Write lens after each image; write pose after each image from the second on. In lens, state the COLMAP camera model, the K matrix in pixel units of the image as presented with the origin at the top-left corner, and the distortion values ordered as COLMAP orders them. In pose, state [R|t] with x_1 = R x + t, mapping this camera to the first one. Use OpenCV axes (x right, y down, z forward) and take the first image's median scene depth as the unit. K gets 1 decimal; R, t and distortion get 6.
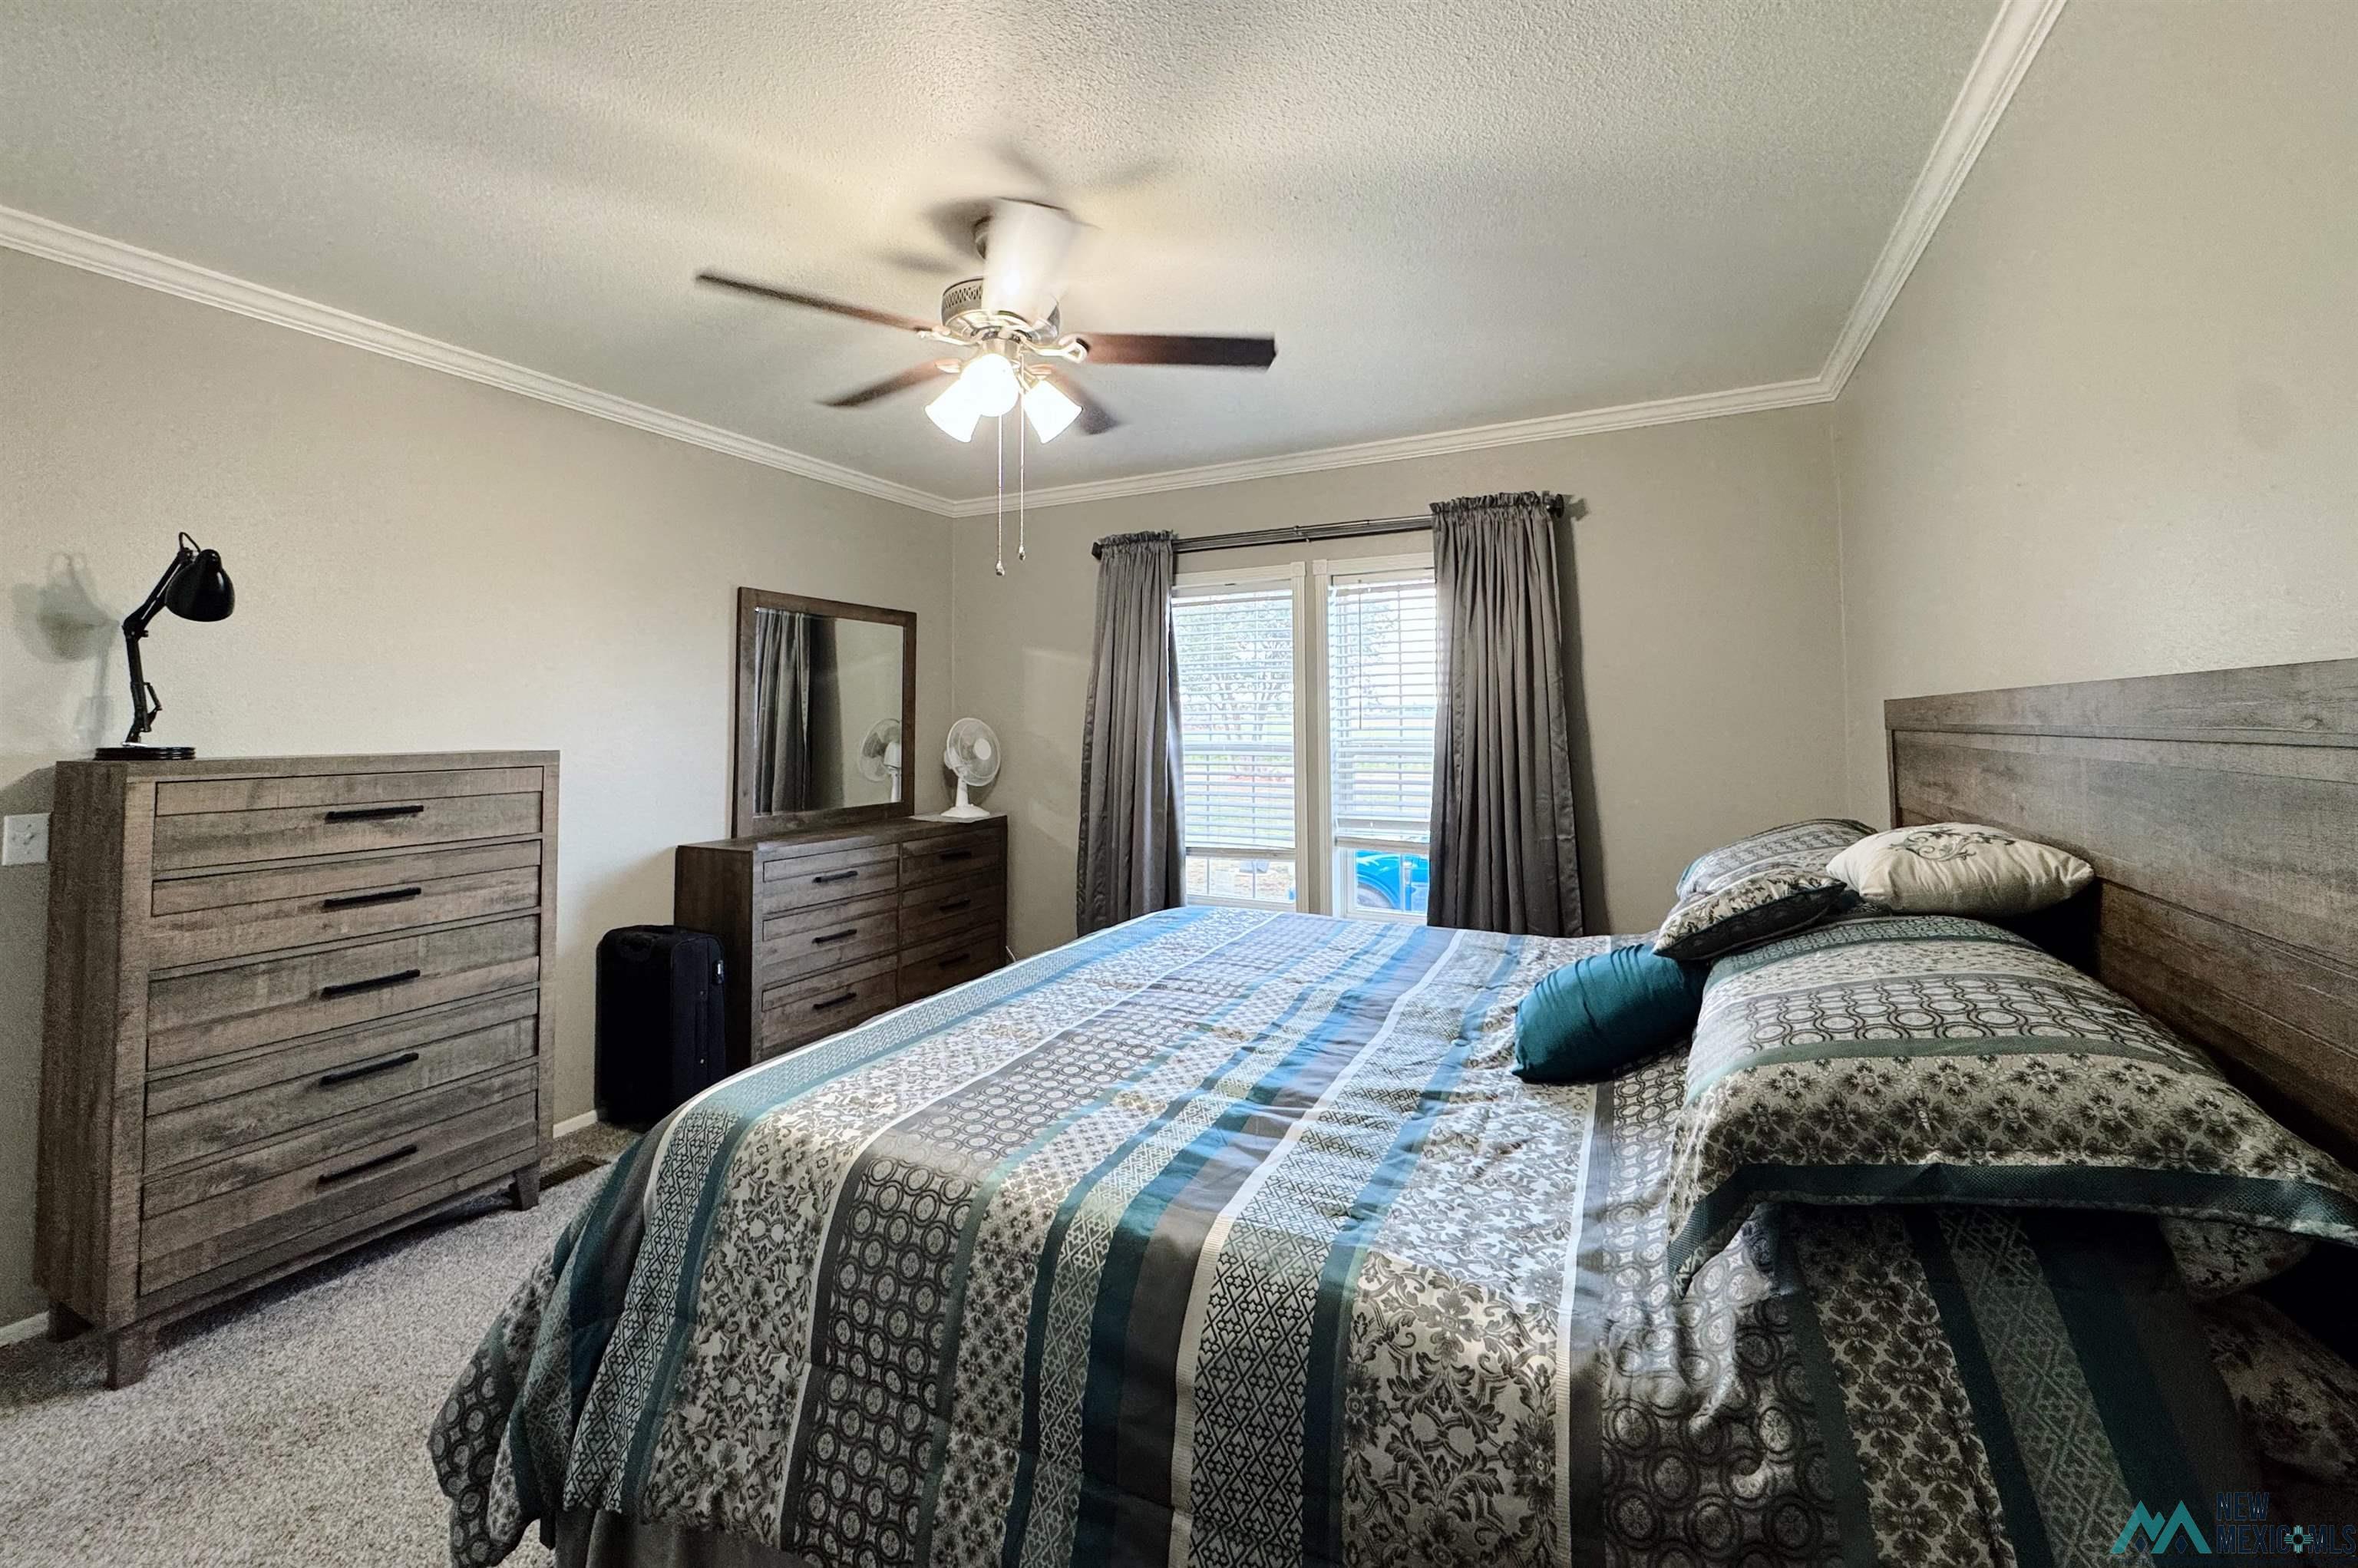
lens RADIAL K [[934.6, 0, 1176.3], [0, 934.6, 784.0], [0, 0, 1]] dist [-0.003978, 0.000614]
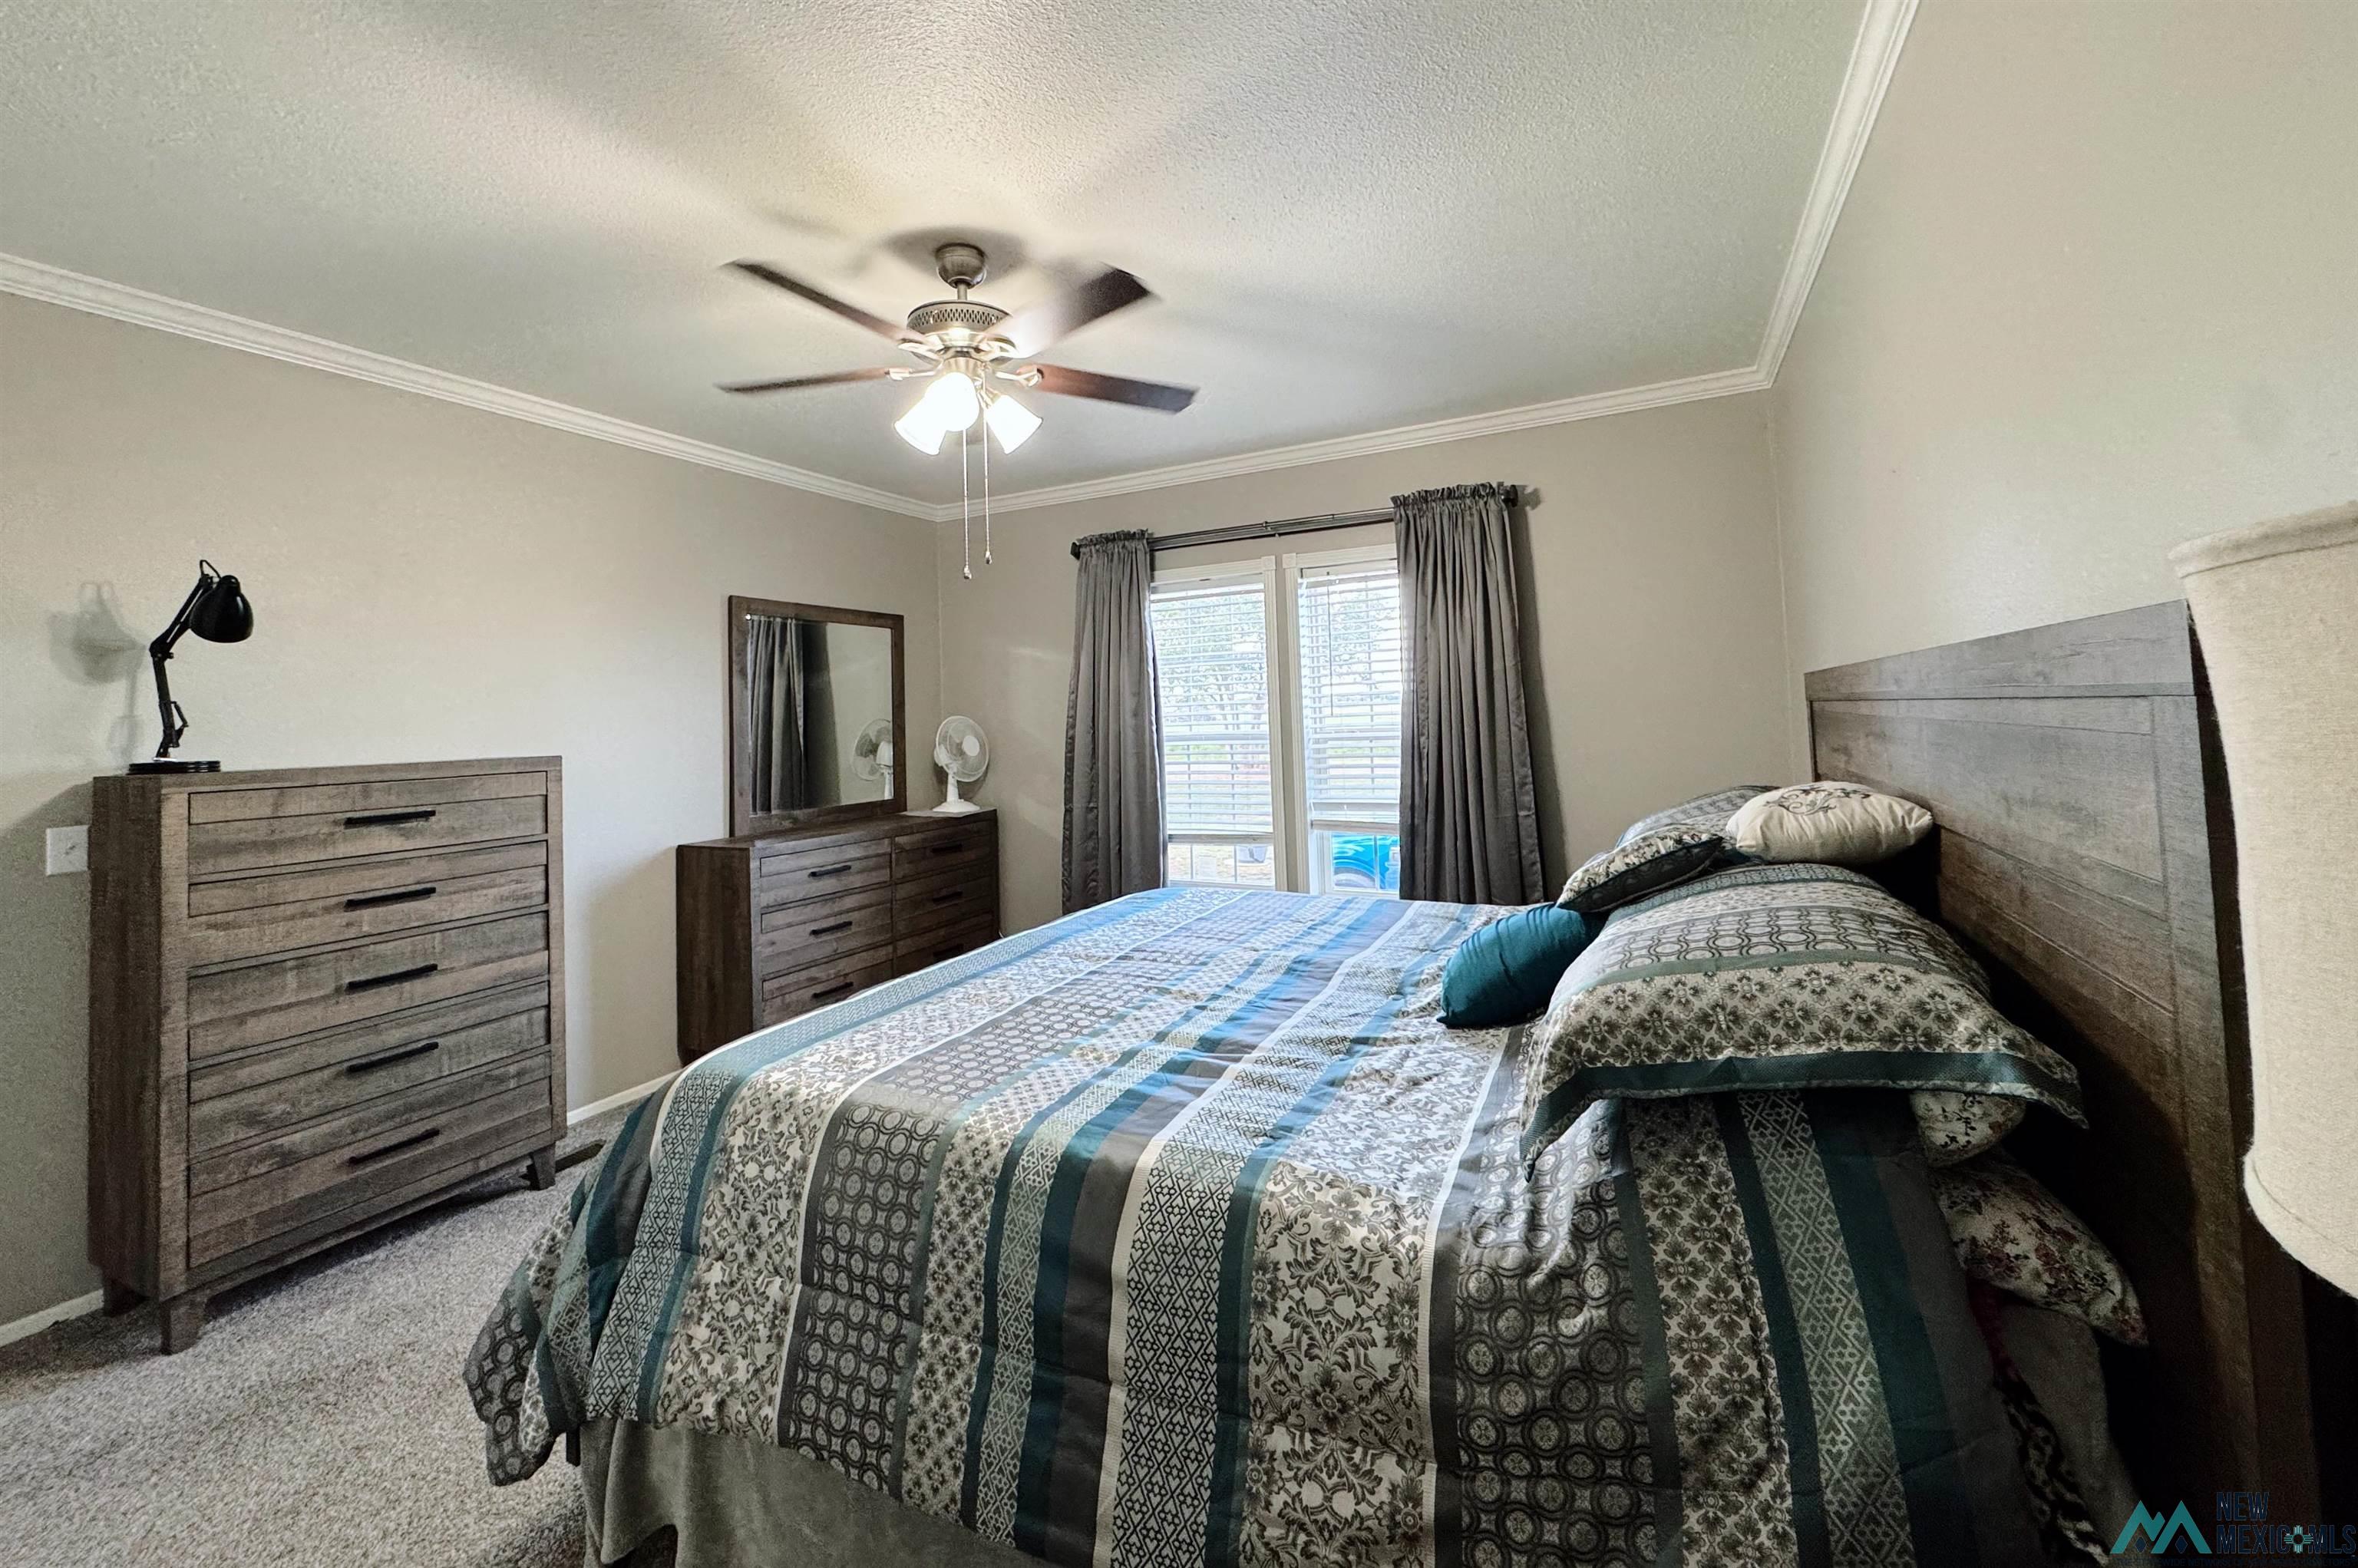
lens RADIAL K [[934.6, 0, 1180.4], [0, 934.6, 784.2], [0, 0, 1]] dist [-0.003978, 0.000614]
pose [[0.999619, -0.027604, 0.000819, 0.071991], [0.027599, 0.999604, 0.005549, 0.019088], [-0.000972, -0.005524, 0.999984, -0.110137]]
